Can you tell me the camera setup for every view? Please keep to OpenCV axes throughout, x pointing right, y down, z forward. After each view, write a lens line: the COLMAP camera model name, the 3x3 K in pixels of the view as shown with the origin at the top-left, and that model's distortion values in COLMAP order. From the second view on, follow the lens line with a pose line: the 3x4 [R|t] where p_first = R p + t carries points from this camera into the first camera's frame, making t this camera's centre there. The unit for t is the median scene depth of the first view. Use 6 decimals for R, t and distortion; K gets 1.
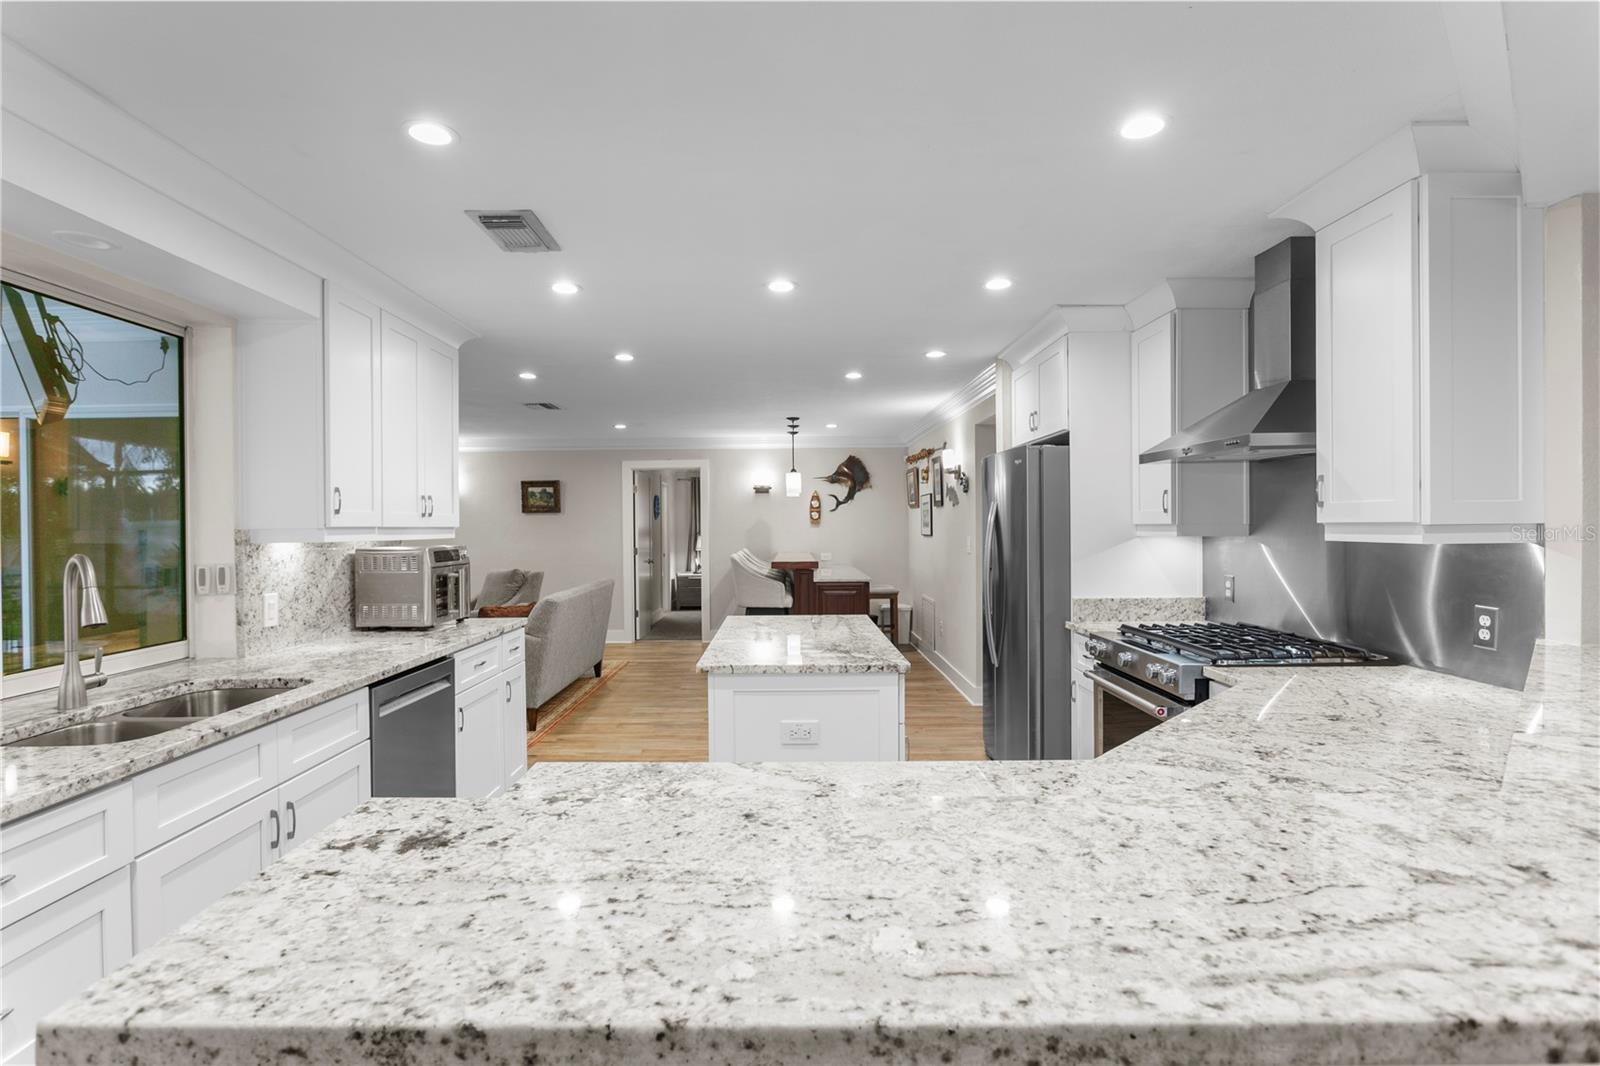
lens RADIAL K [[783.8, 0, 786.8], [0, 783.8, 531.8], [0, 0, 1]] dist [-0.009306, 0.002308]
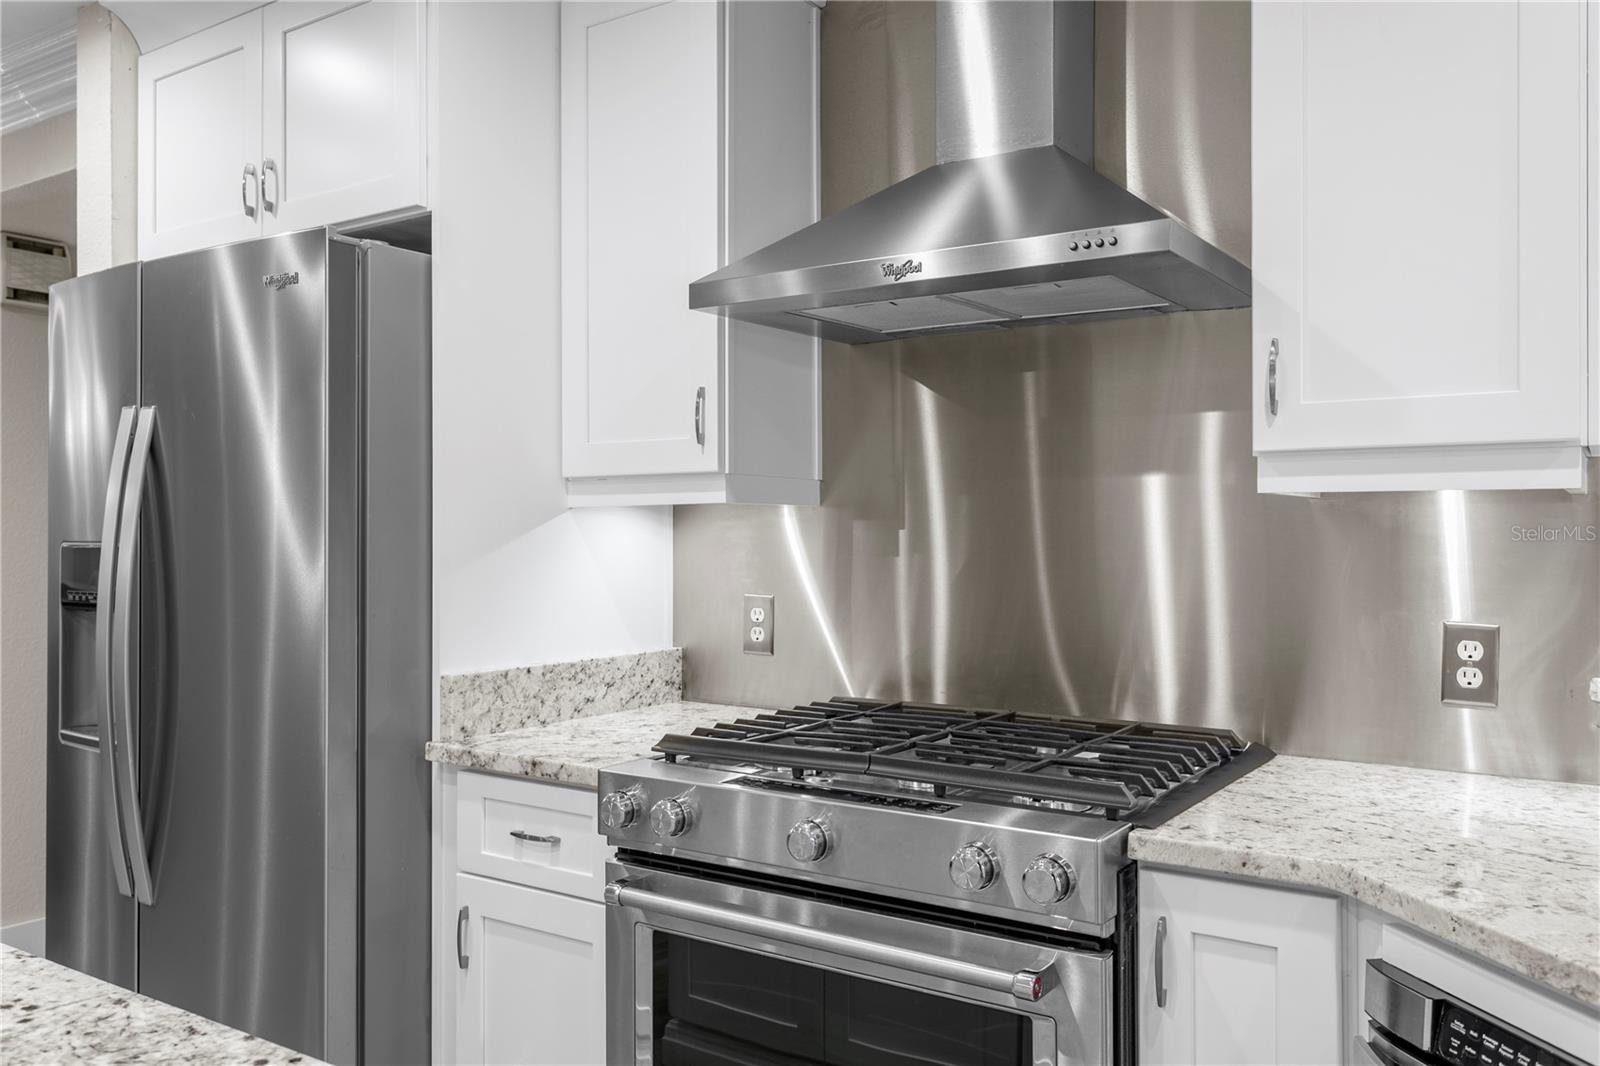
lens RADIAL K [[1302.6, 0, 798.4], [0, 1302.6, 531.7], [0, 0, 1]] dist [0.009041, 0.000891]
pose [[0.571159, 0.007402, 0.820806, -0.040177], [0.004221, 0.999920, -0.011954, 0.029411], [-0.820828, 0.010292, 0.571082, 0.574702]]
